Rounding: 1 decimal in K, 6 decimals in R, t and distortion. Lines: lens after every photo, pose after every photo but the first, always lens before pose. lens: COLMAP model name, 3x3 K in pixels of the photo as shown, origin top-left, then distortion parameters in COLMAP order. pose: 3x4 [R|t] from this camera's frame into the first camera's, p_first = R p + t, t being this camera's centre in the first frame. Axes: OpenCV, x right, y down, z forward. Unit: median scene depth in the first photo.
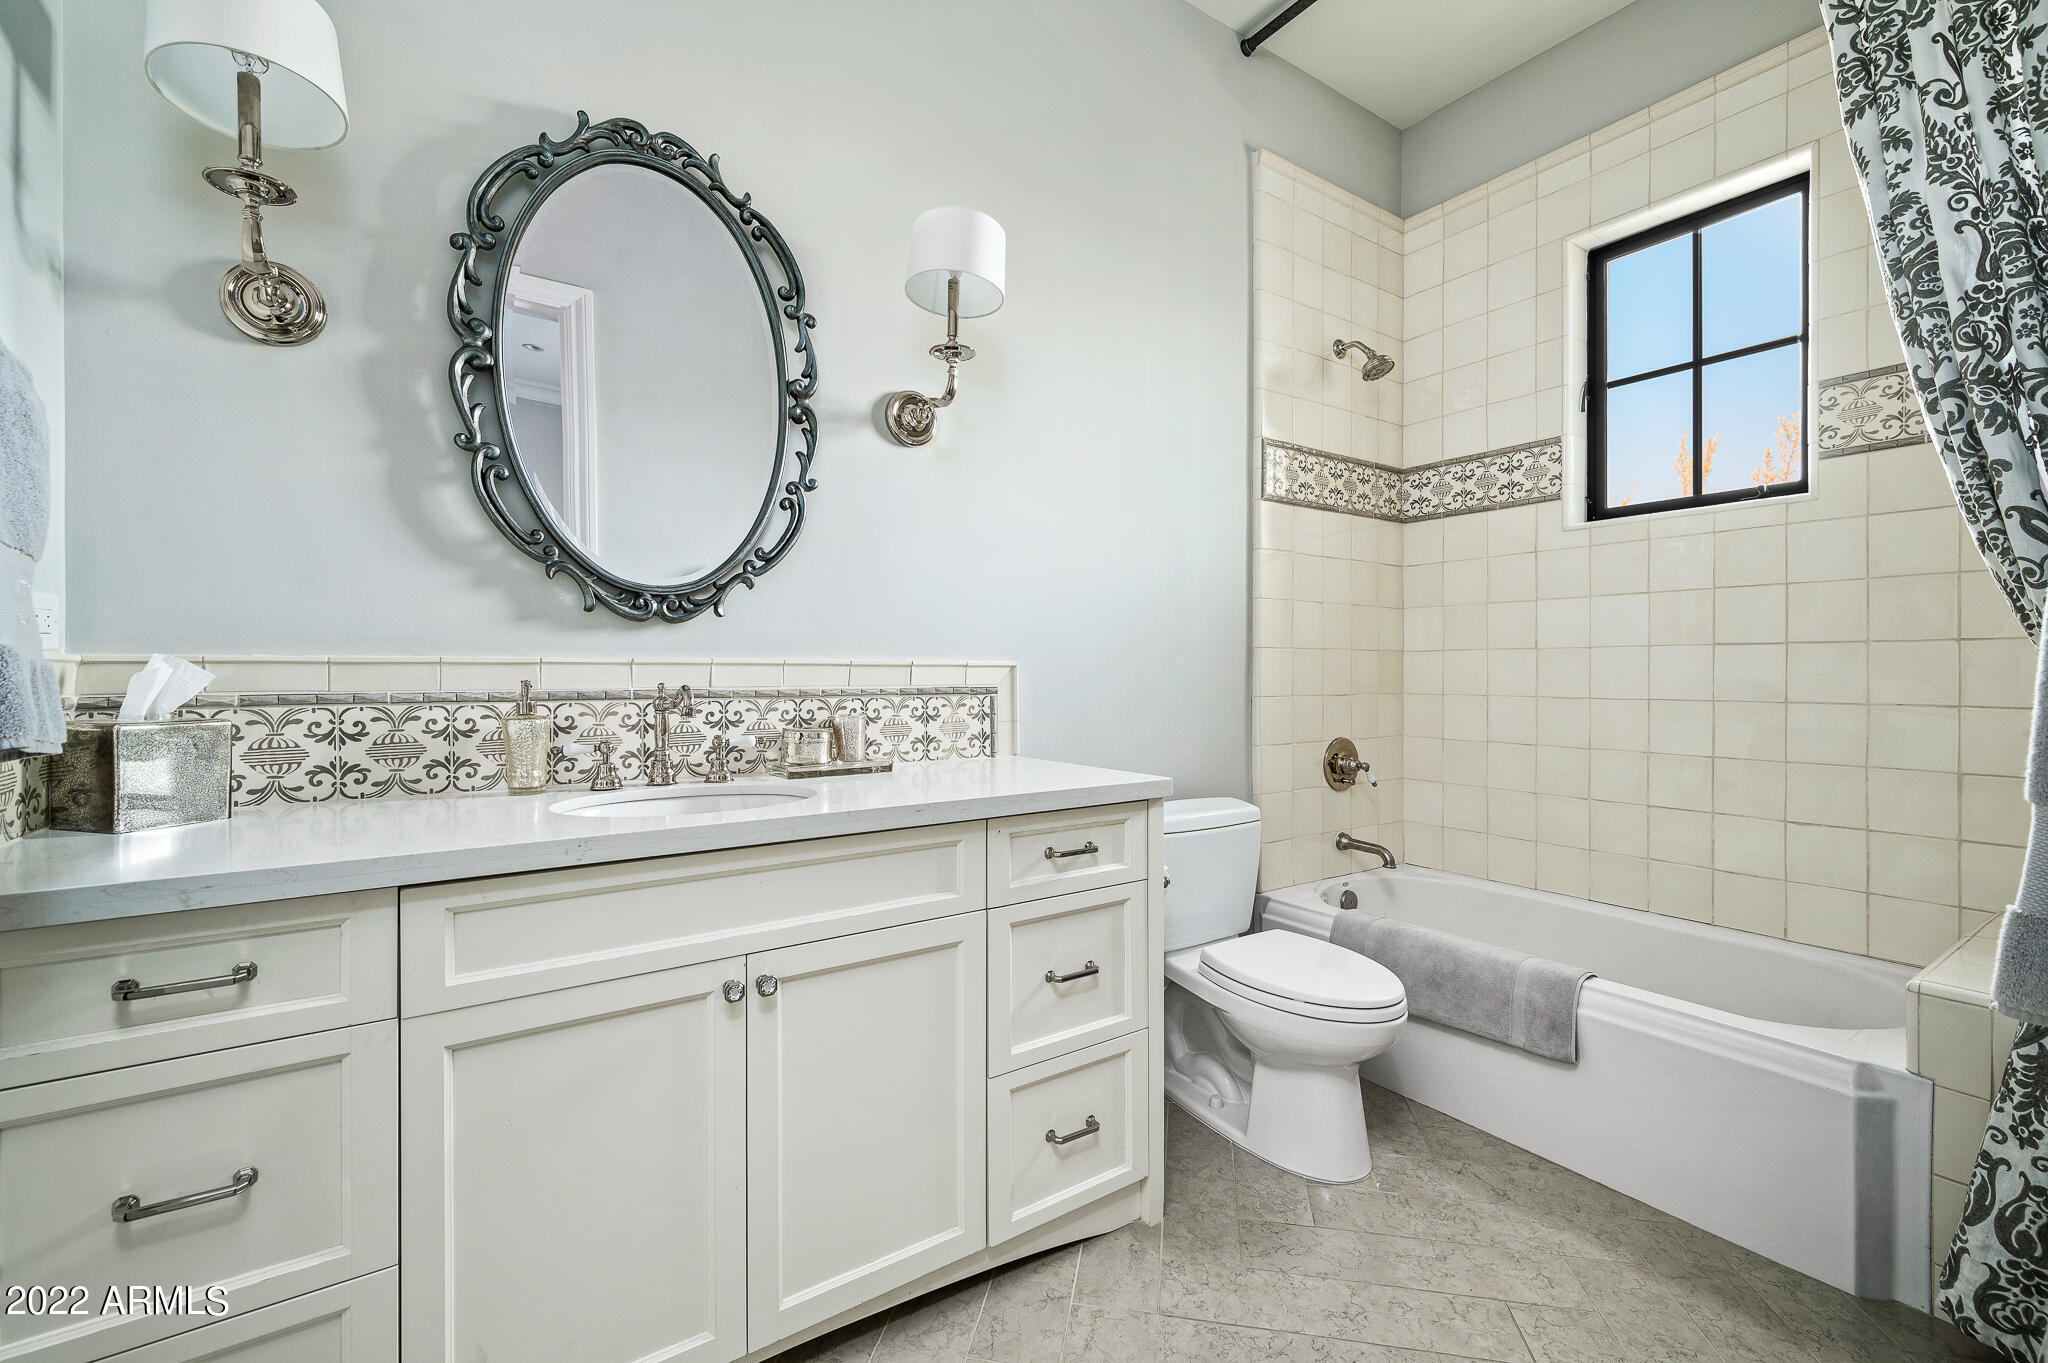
lens RADIAL K [[863.3, 0, 1028.5], [0, 863.3, 679.8], [0, 0, 1]] dist [0.001425, -0.000036]
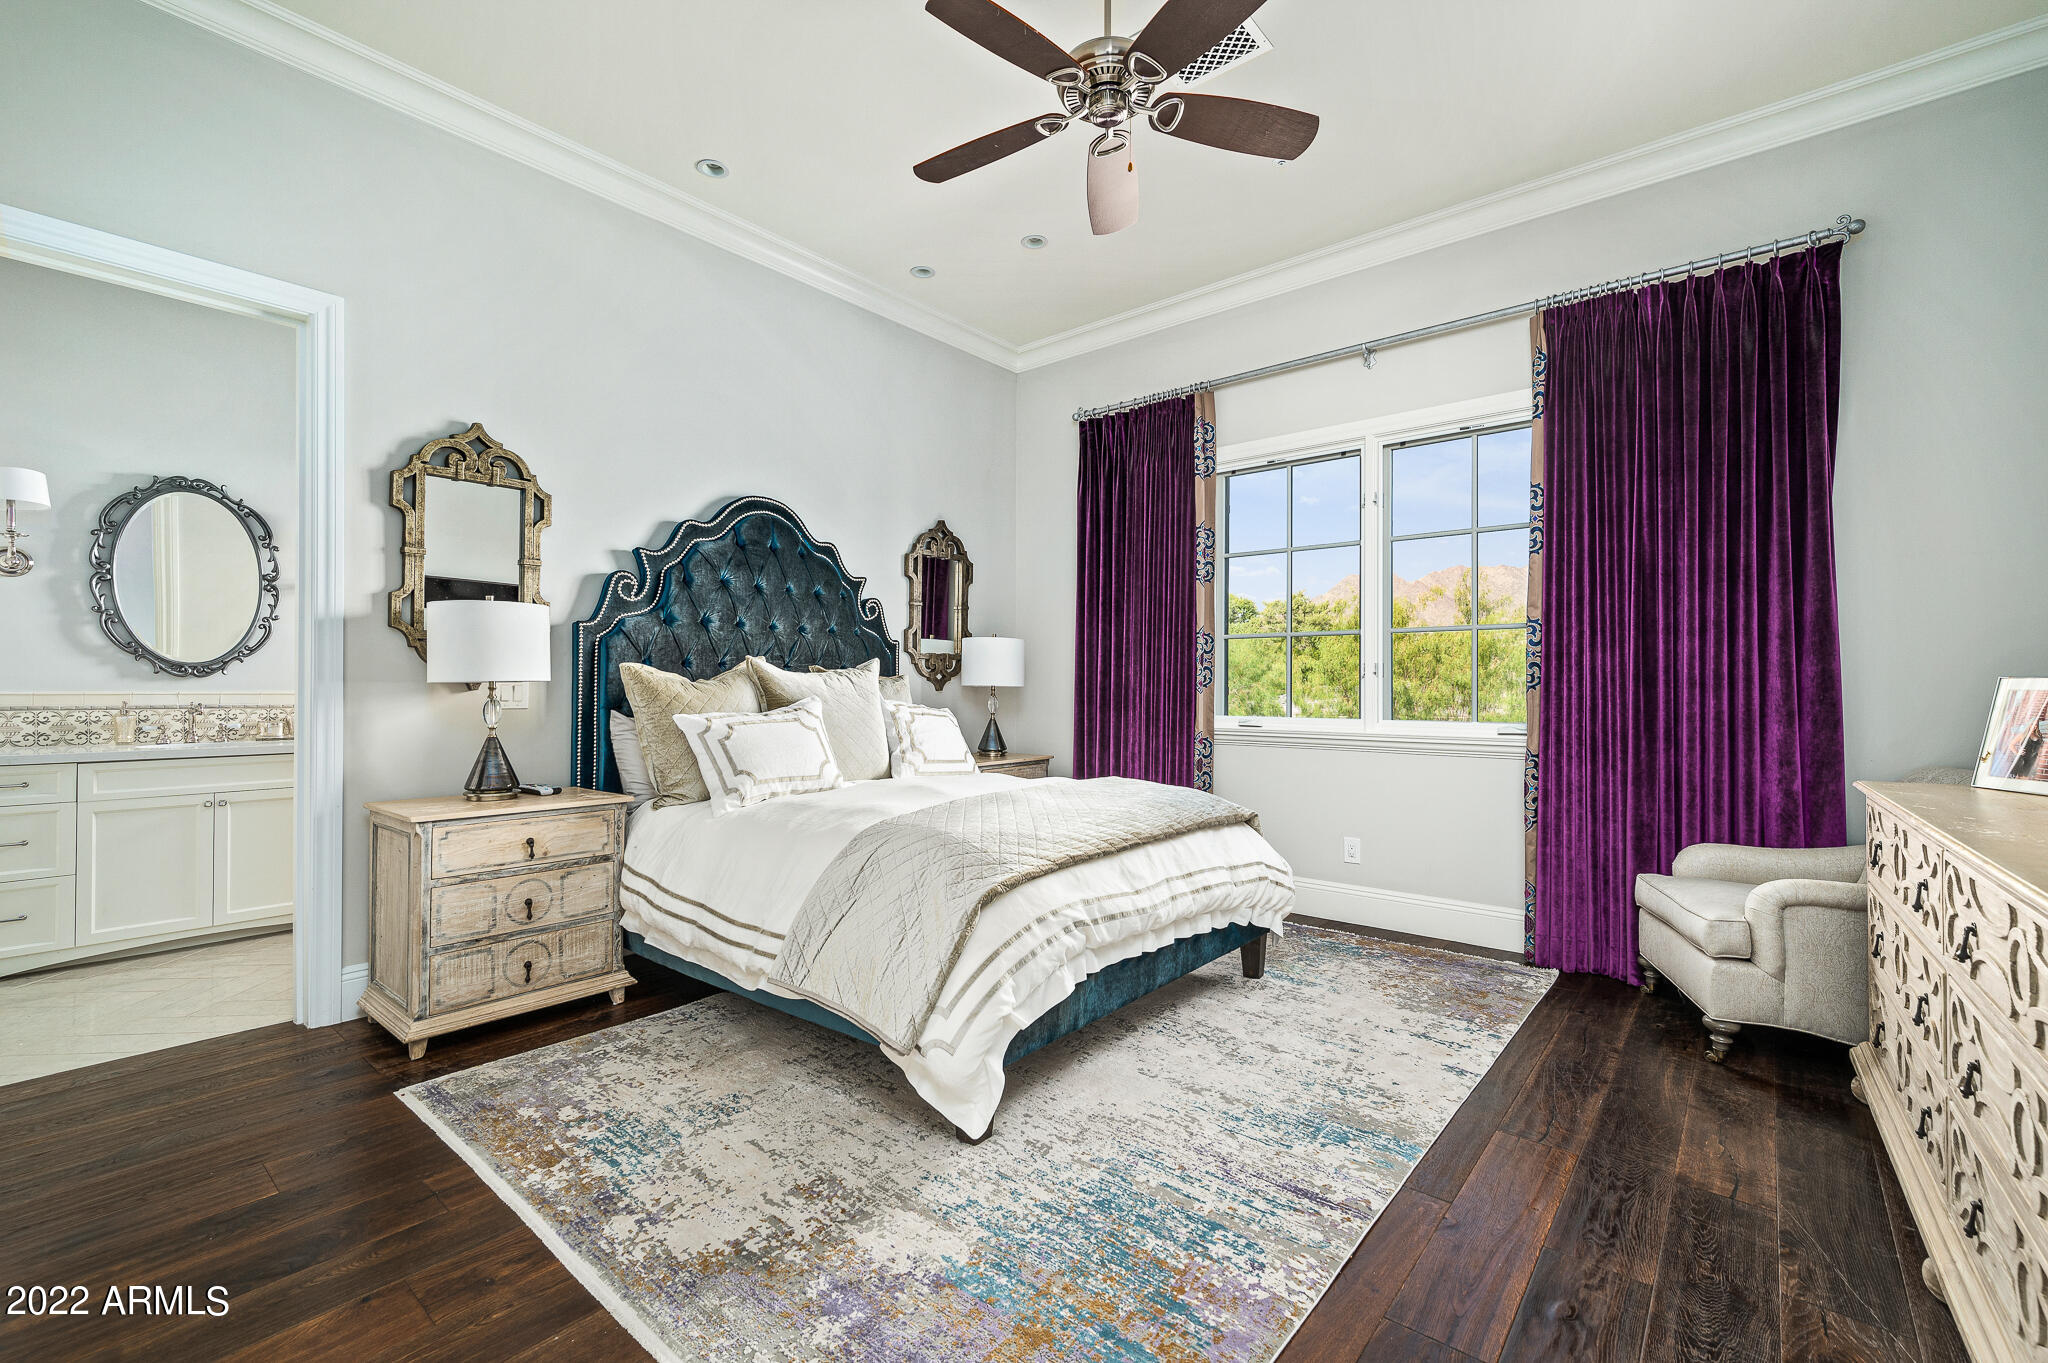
lens RADIAL K [[863.3, 0, 1010.7], [0, 863.3, 688.5], [0, 0, 1]] dist [0.001425, -0.000036]
pose [[0.961862, 0.008051, 0.273416, 1.222718], [-0.006381, 0.999955, -0.006995, -0.035186], [-0.273461, 0.004984, 0.961870, -2.147013]]
